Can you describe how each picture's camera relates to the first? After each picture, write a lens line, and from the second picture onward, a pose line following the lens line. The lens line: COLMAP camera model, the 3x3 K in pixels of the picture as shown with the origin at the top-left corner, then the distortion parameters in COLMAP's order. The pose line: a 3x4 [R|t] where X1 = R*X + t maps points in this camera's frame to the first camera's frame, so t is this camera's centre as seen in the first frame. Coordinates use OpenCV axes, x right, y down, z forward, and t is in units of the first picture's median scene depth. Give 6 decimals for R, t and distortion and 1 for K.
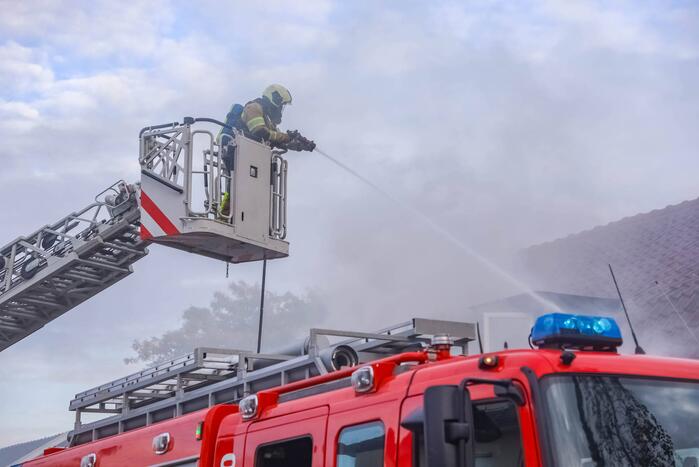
lens RADIAL K [[1667.5, 0, 344.9], [0, 1667.5, 235.2], [0, 0, 1]] dist [0.462068, 0.000000]
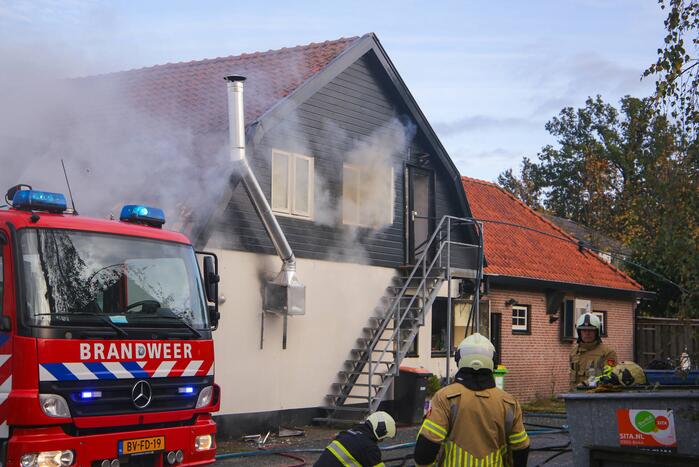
lens RADIAL K [[1245.0, 0, 347.2], [0, 1245.0, 231.2], [0, 0, 1]] dist [0.216658, 0.000000]
pose [[0.919695, 0.066654, 0.386934, -0.039992], [-0.111837, 0.989134, 0.095433, -0.043050], [-0.376369, -0.131043, 0.917156, -0.150654]]
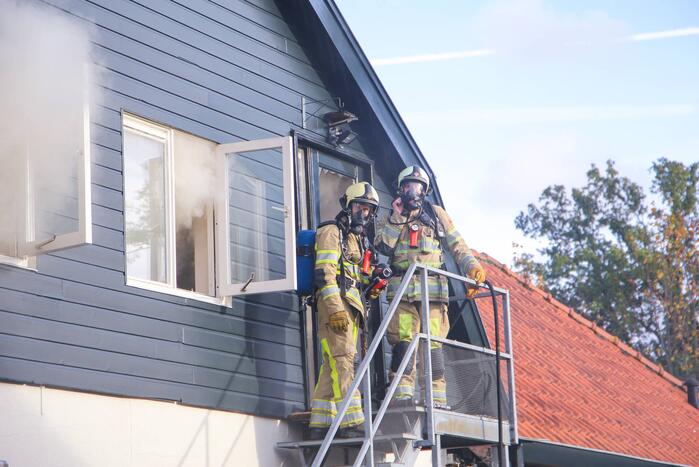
lens RADIAL K [[2021.9, 0, 352.7], [0, 2021.9, 236.5], [0, 0, 1]] dist [0.649290, 0.000000]
pose [[0.880206, 0.077507, 0.468219, 0.267530], [-0.074229, 0.996916, -0.025482, 0.109306], [-0.468750, -0.012326, 0.883245, 0.547504]]
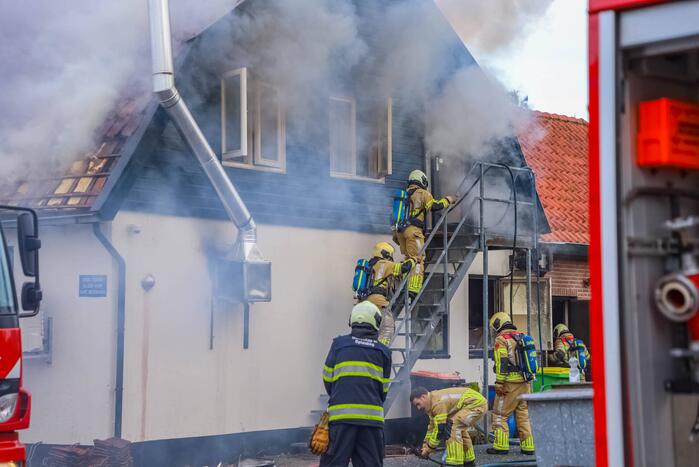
lens RADIAL K [[1667.5, 0, 349.9], [0, 1667.5, 227.2], [0, 0, 1]] dist [0.462068, 0.000000]
pose [[0.947034, 0.038015, 0.318876, 0.108302], [-0.078996, 0.990034, 0.116583, -0.034950], [-0.311267, -0.135598, 0.940599, -0.163087]]
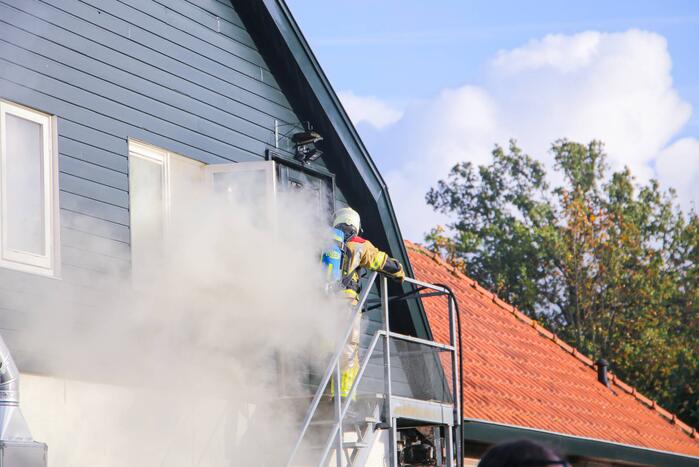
lens RADIAL K [[2021.9, 0, 341.1], [0, 2021.9, 216.6], [0, 0, 1]] dist [0.649290, 0.000000]
pose [[0.857714, 0.080053, 0.507857, 0.152241], [-0.081364, 0.996491, -0.019660, 0.087706], [-0.507649, -0.024458, 0.861217, 0.428555]]
